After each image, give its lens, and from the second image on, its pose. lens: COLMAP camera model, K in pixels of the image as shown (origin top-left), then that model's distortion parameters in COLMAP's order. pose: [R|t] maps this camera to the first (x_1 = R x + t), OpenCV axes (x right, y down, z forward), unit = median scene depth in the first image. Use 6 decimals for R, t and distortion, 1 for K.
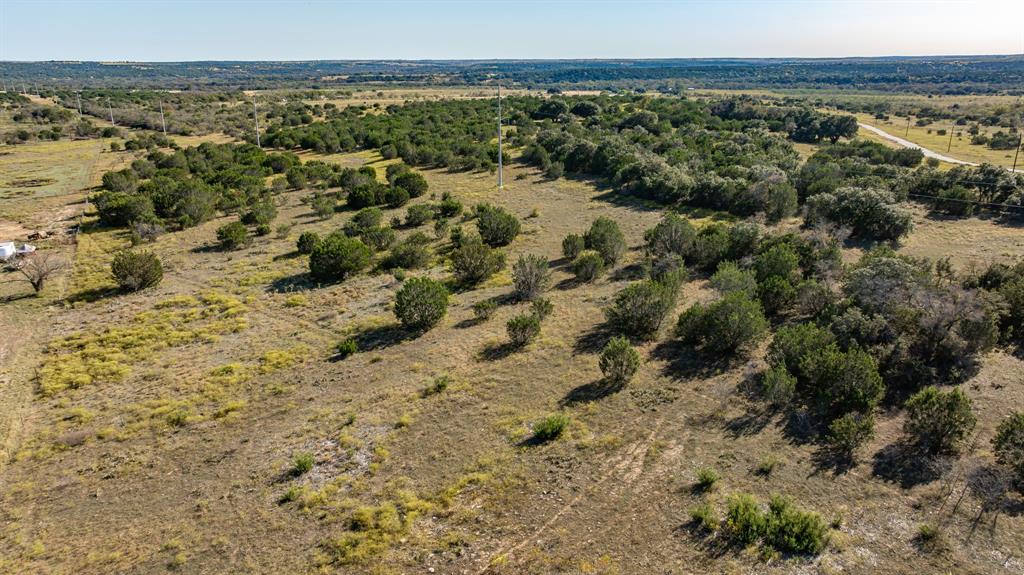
lens RADIAL K [[721.4, 0, 513.6], [0, 721.4, 287.8], [0, 0, 1]] dist [-0.022451, 0.048820]
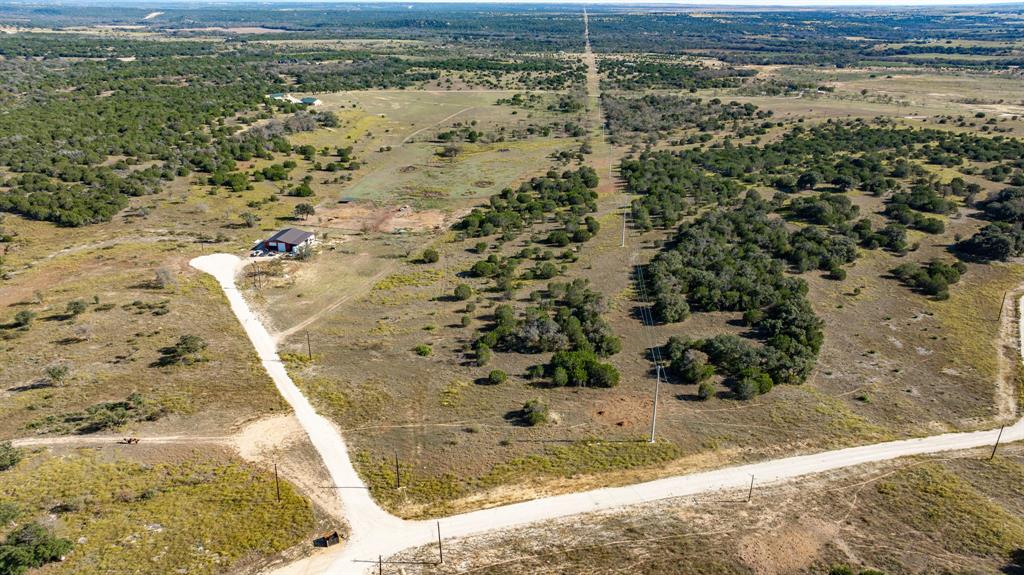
lens RADIAL K [[721.4, 0, 511.6], [0, 721.4, 284.3], [0, 0, 1]] dist [-0.022451, 0.048820]
pose [[0.729533, 0.262789, -0.631445, 1.555734], [-0.217712, 0.964442, 0.149842, -0.410816], [0.648369, 0.028159, 0.760805, -1.000665]]
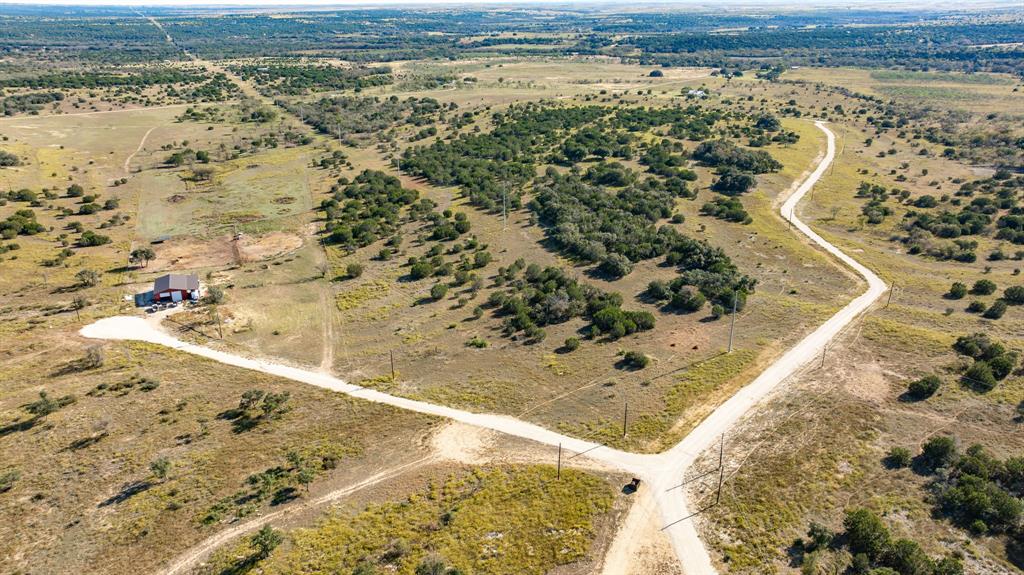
lens RADIAL K [[721.4, 0, 512.7], [0, 721.4, 290.5], [0, 0, 1]] dist [-0.022451, 0.048820]
pose [[0.982002, 0.070754, -0.175116, 0.605769], [-0.056592, 0.994807, 0.084593, -0.217669], [0.180192, -0.073160, 0.980907, -1.699716]]
